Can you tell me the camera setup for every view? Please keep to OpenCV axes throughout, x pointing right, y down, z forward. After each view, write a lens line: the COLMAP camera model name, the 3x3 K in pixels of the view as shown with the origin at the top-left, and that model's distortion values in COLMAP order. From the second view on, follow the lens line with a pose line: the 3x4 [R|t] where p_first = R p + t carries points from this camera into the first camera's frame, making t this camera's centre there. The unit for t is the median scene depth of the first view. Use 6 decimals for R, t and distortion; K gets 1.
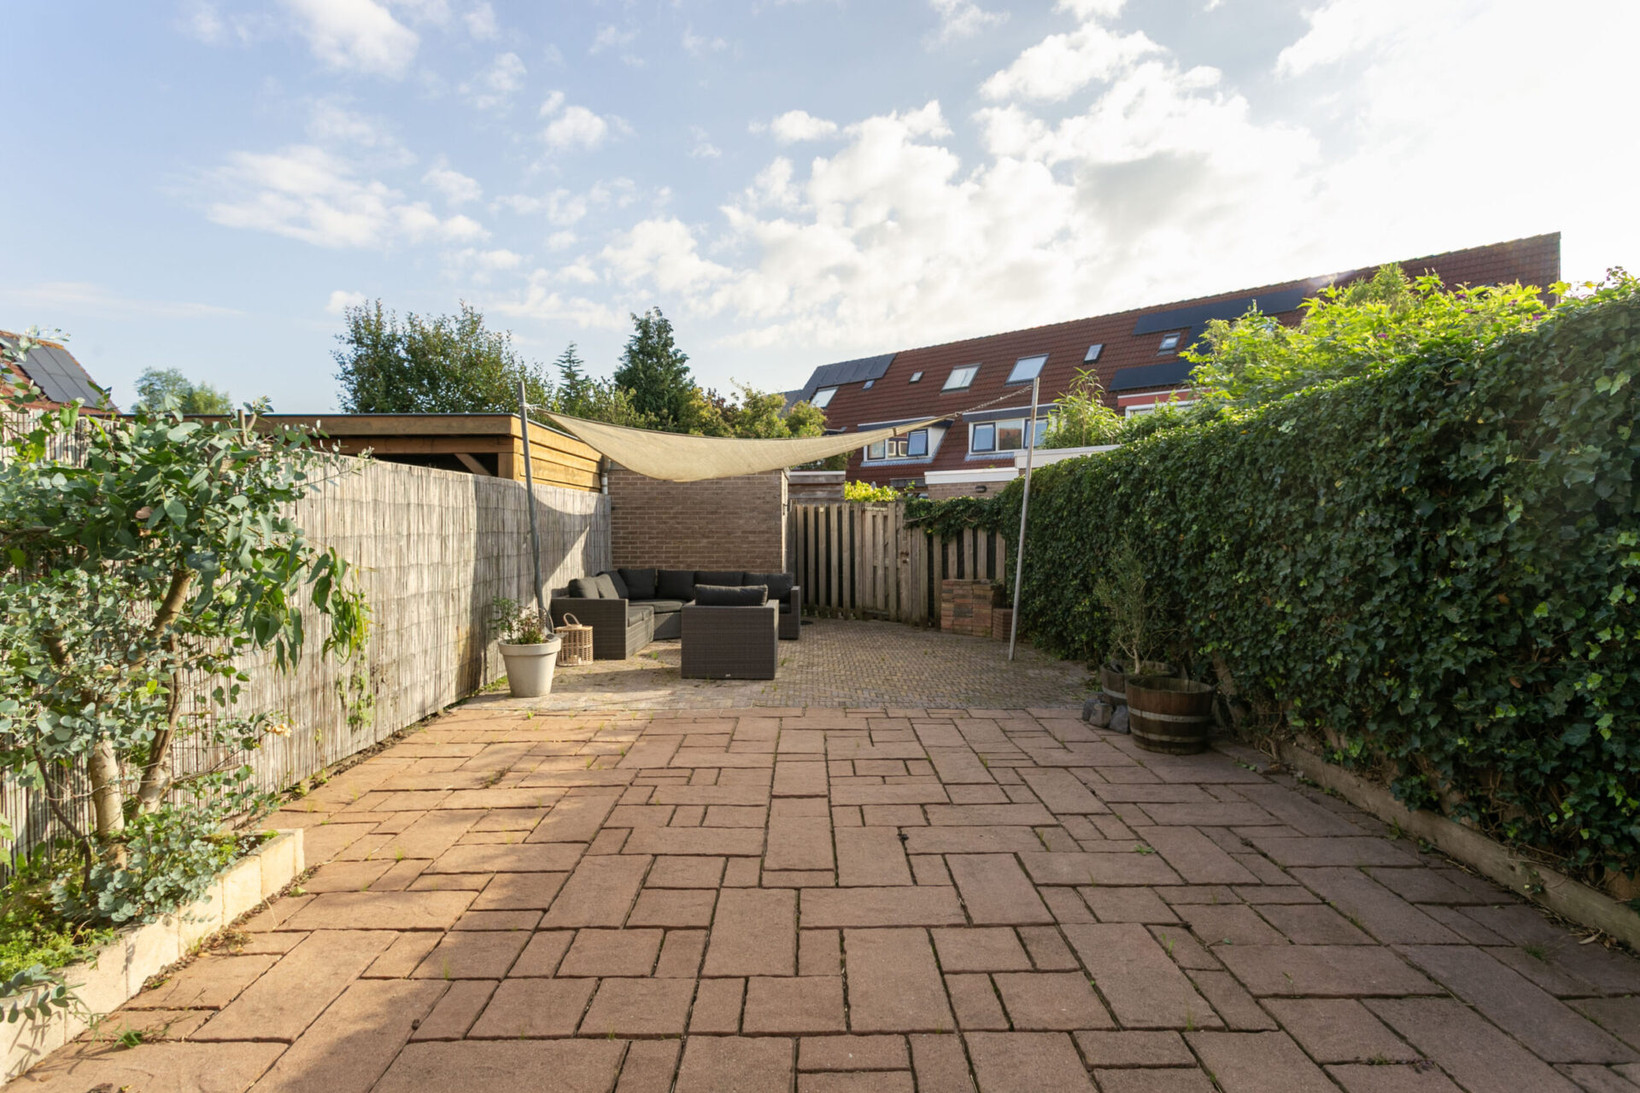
lens RADIAL K [[829.2, 0, 818.6], [0, 829.2, 539.2], [0, 0, 1]] dist [-0.011921, 0.003981]
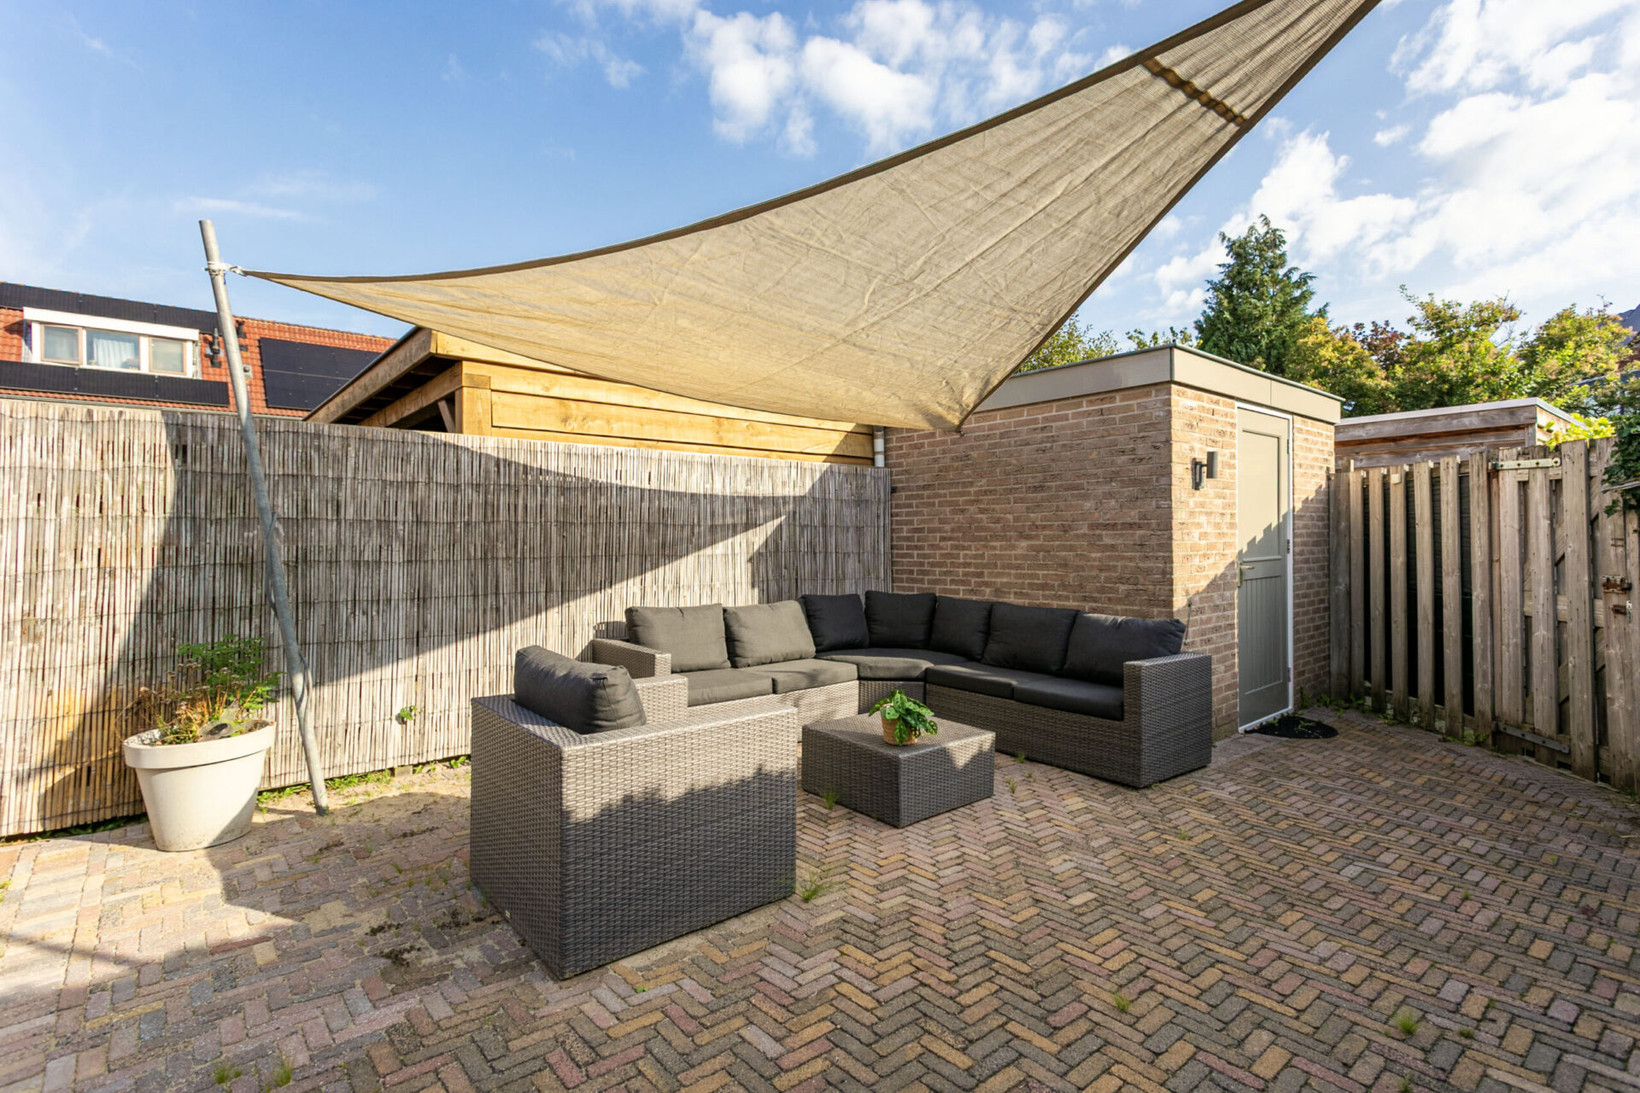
lens RADIAL K [[781.8, 0, 820.9], [0, 781.8, 546.4], [0, 0, 1]] dist [0.000781, -0.000286]
pose [[0.638789, 0.006284, -0.769356, 0.138619], [-0.010254, 0.999947, -0.000347, 0.004230], [0.769314, 0.008111, 0.638820, 0.536074]]
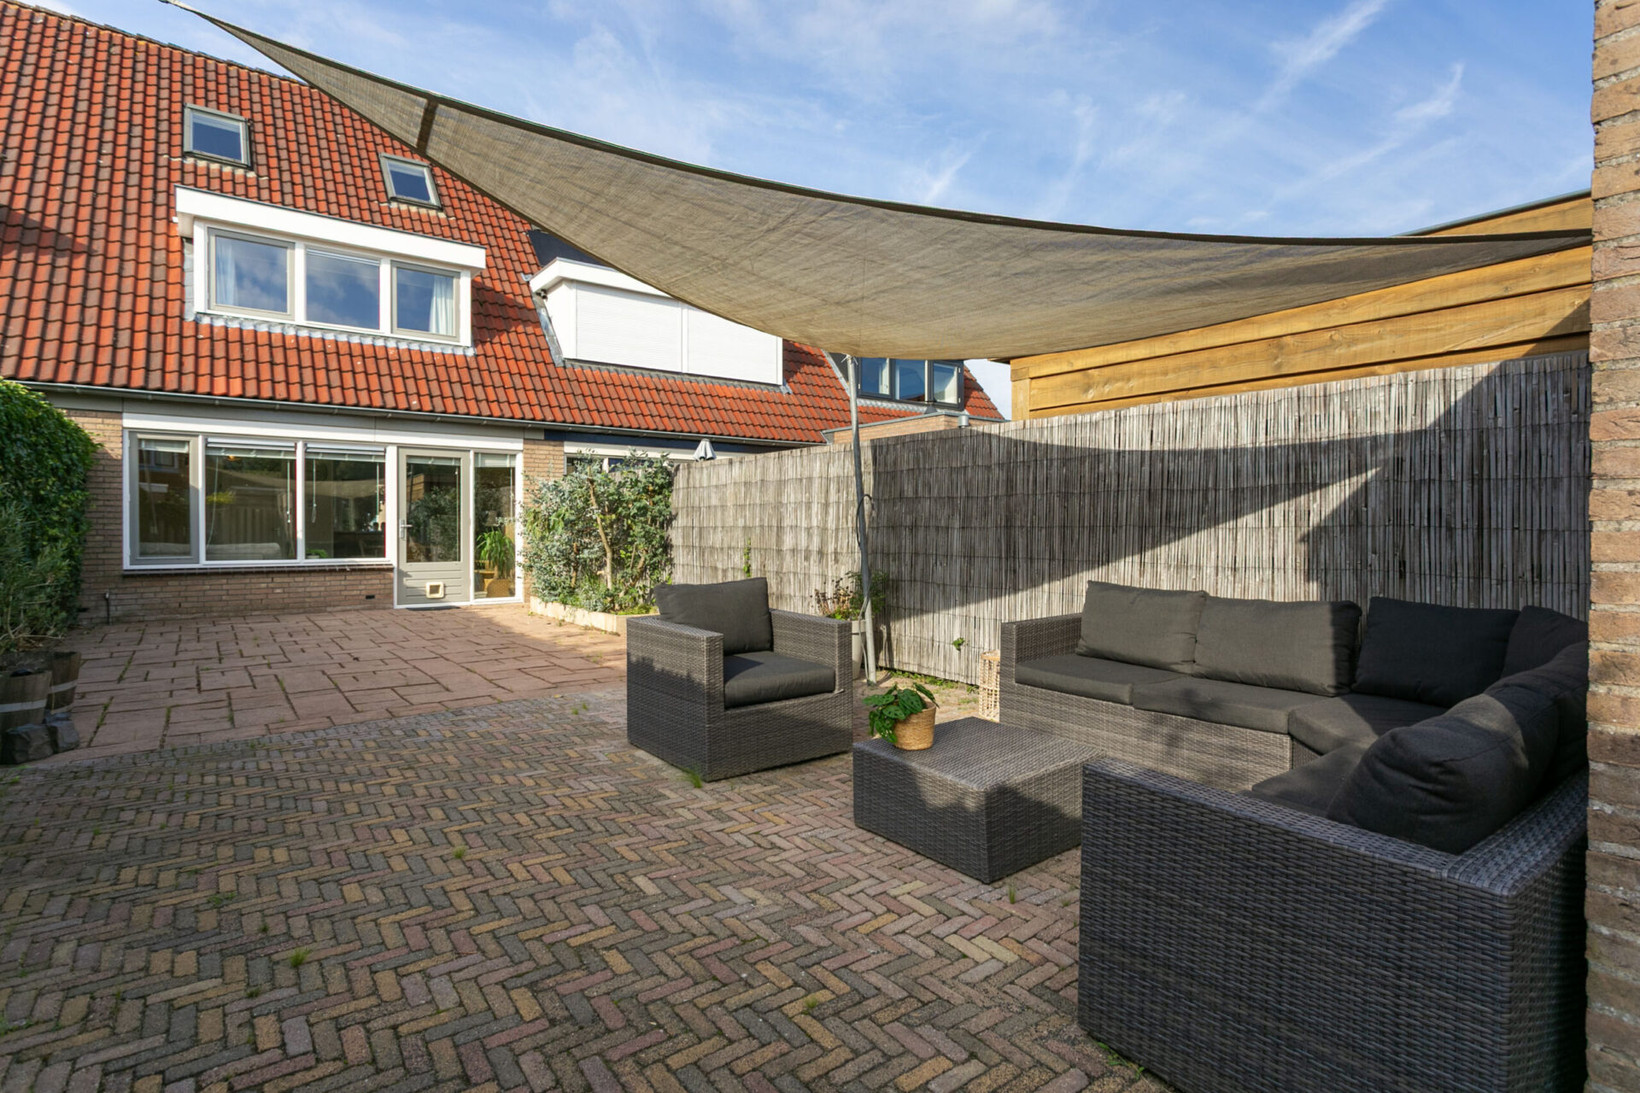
lens RADIAL K [[829.2, 0, 833.7], [0, 829.2, 537.0], [0, 0, 1]] dist [-0.011921, 0.003981]
pose [[-0.798243, 0.006534, -0.602300, 0.106732], [-0.013305, 0.999506, 0.028477, 0.005164], [0.602188, 0.030746, -0.797762, 0.935904]]
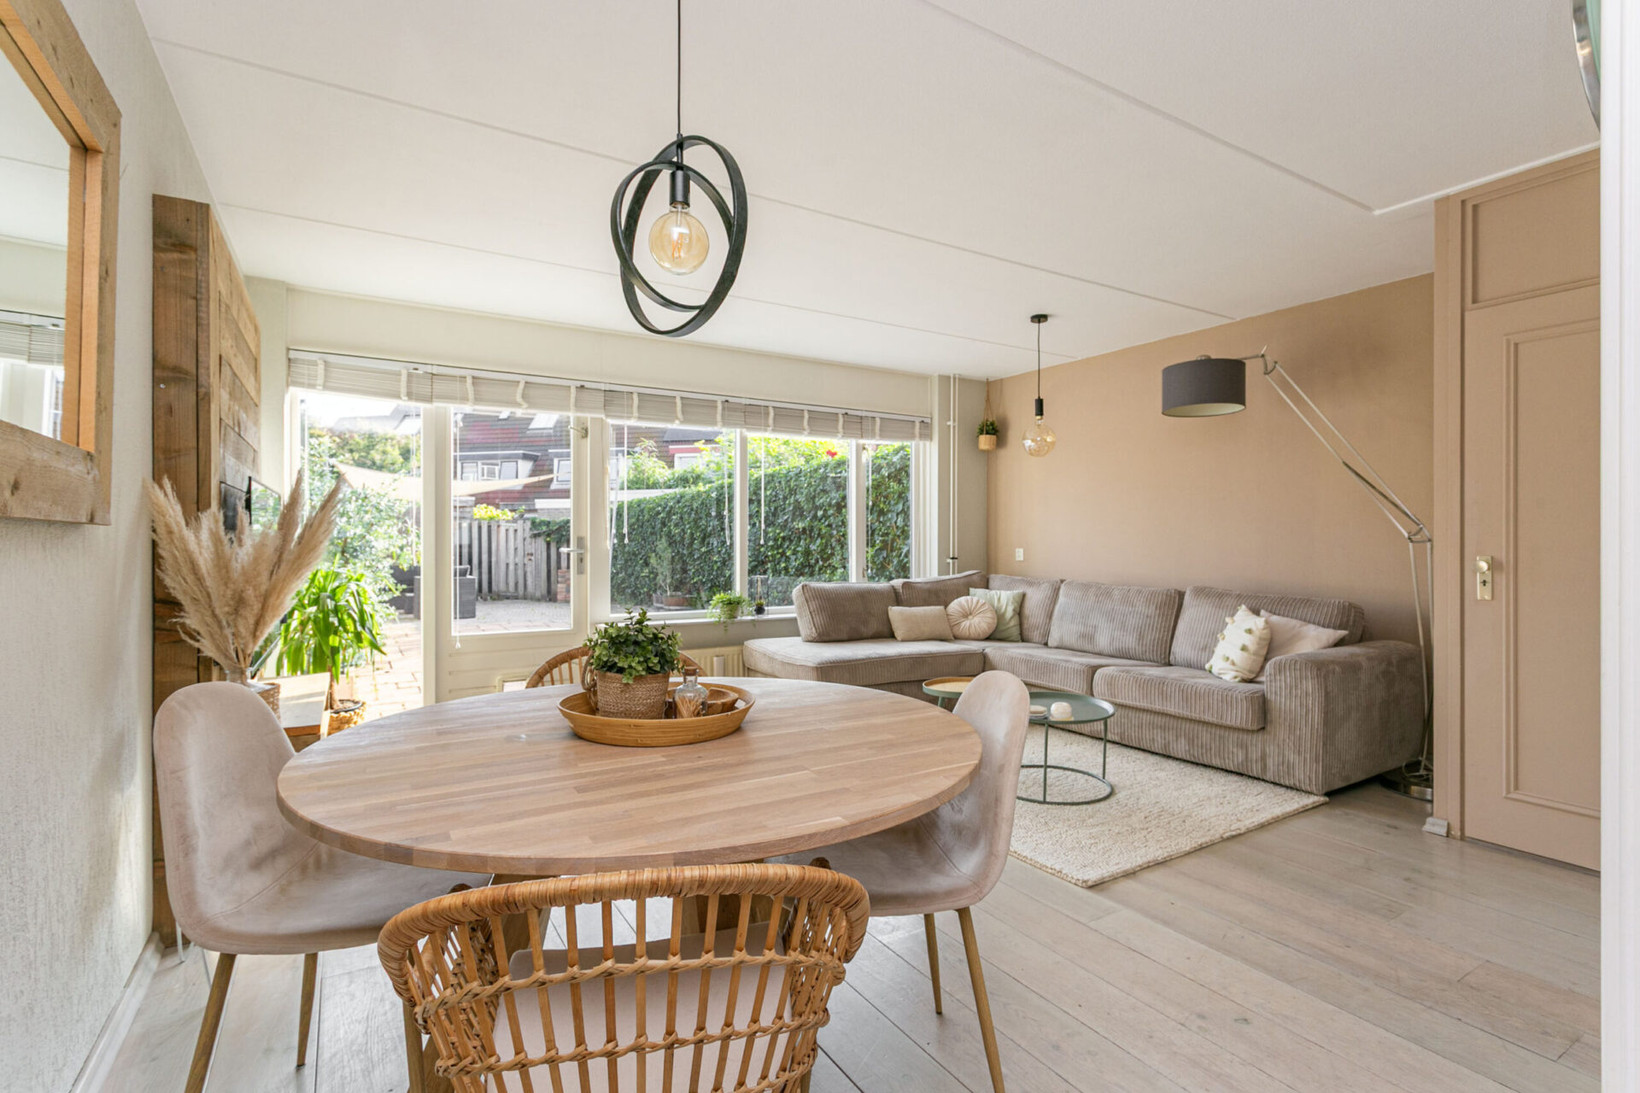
lens RADIAL K [[781.8, 0, 822.7], [0, 781.8, 541.5], [0, 0, 1]] dist [0.000781, -0.000286]
pose [[0.862452, 0.002686, 0.506131, -0.155425], [0.009055, 0.999744, -0.020735, 0.028032], [-0.506057, 0.022466, 0.862207, -0.493737]]
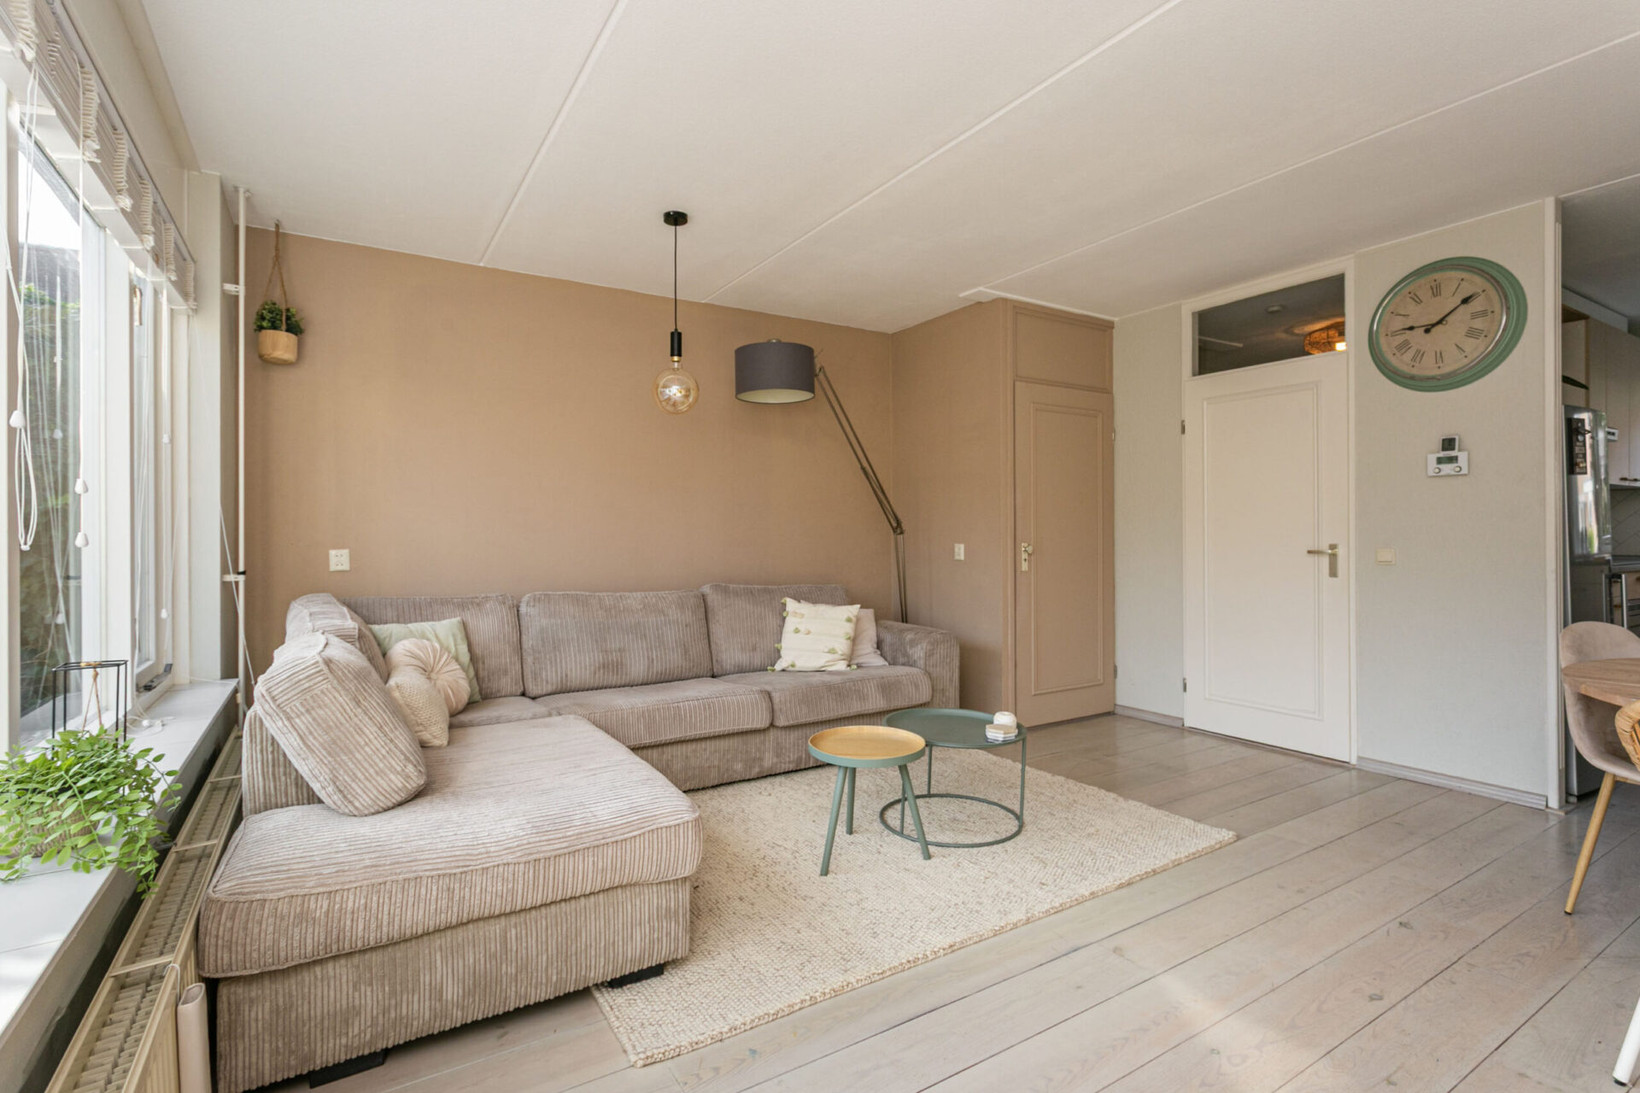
lens RADIAL K [[781.8, 0, 815.5], [0, 781.8, 537.8], [0, 0, 1]] dist [0.000781, -0.000286]
pose [[-0.516206, 0.003138, 0.856459, -0.125821], [0.027398, 0.999542, 0.012852, 0.019822], [-0.856026, 0.030099, -0.516055, -0.126185]]
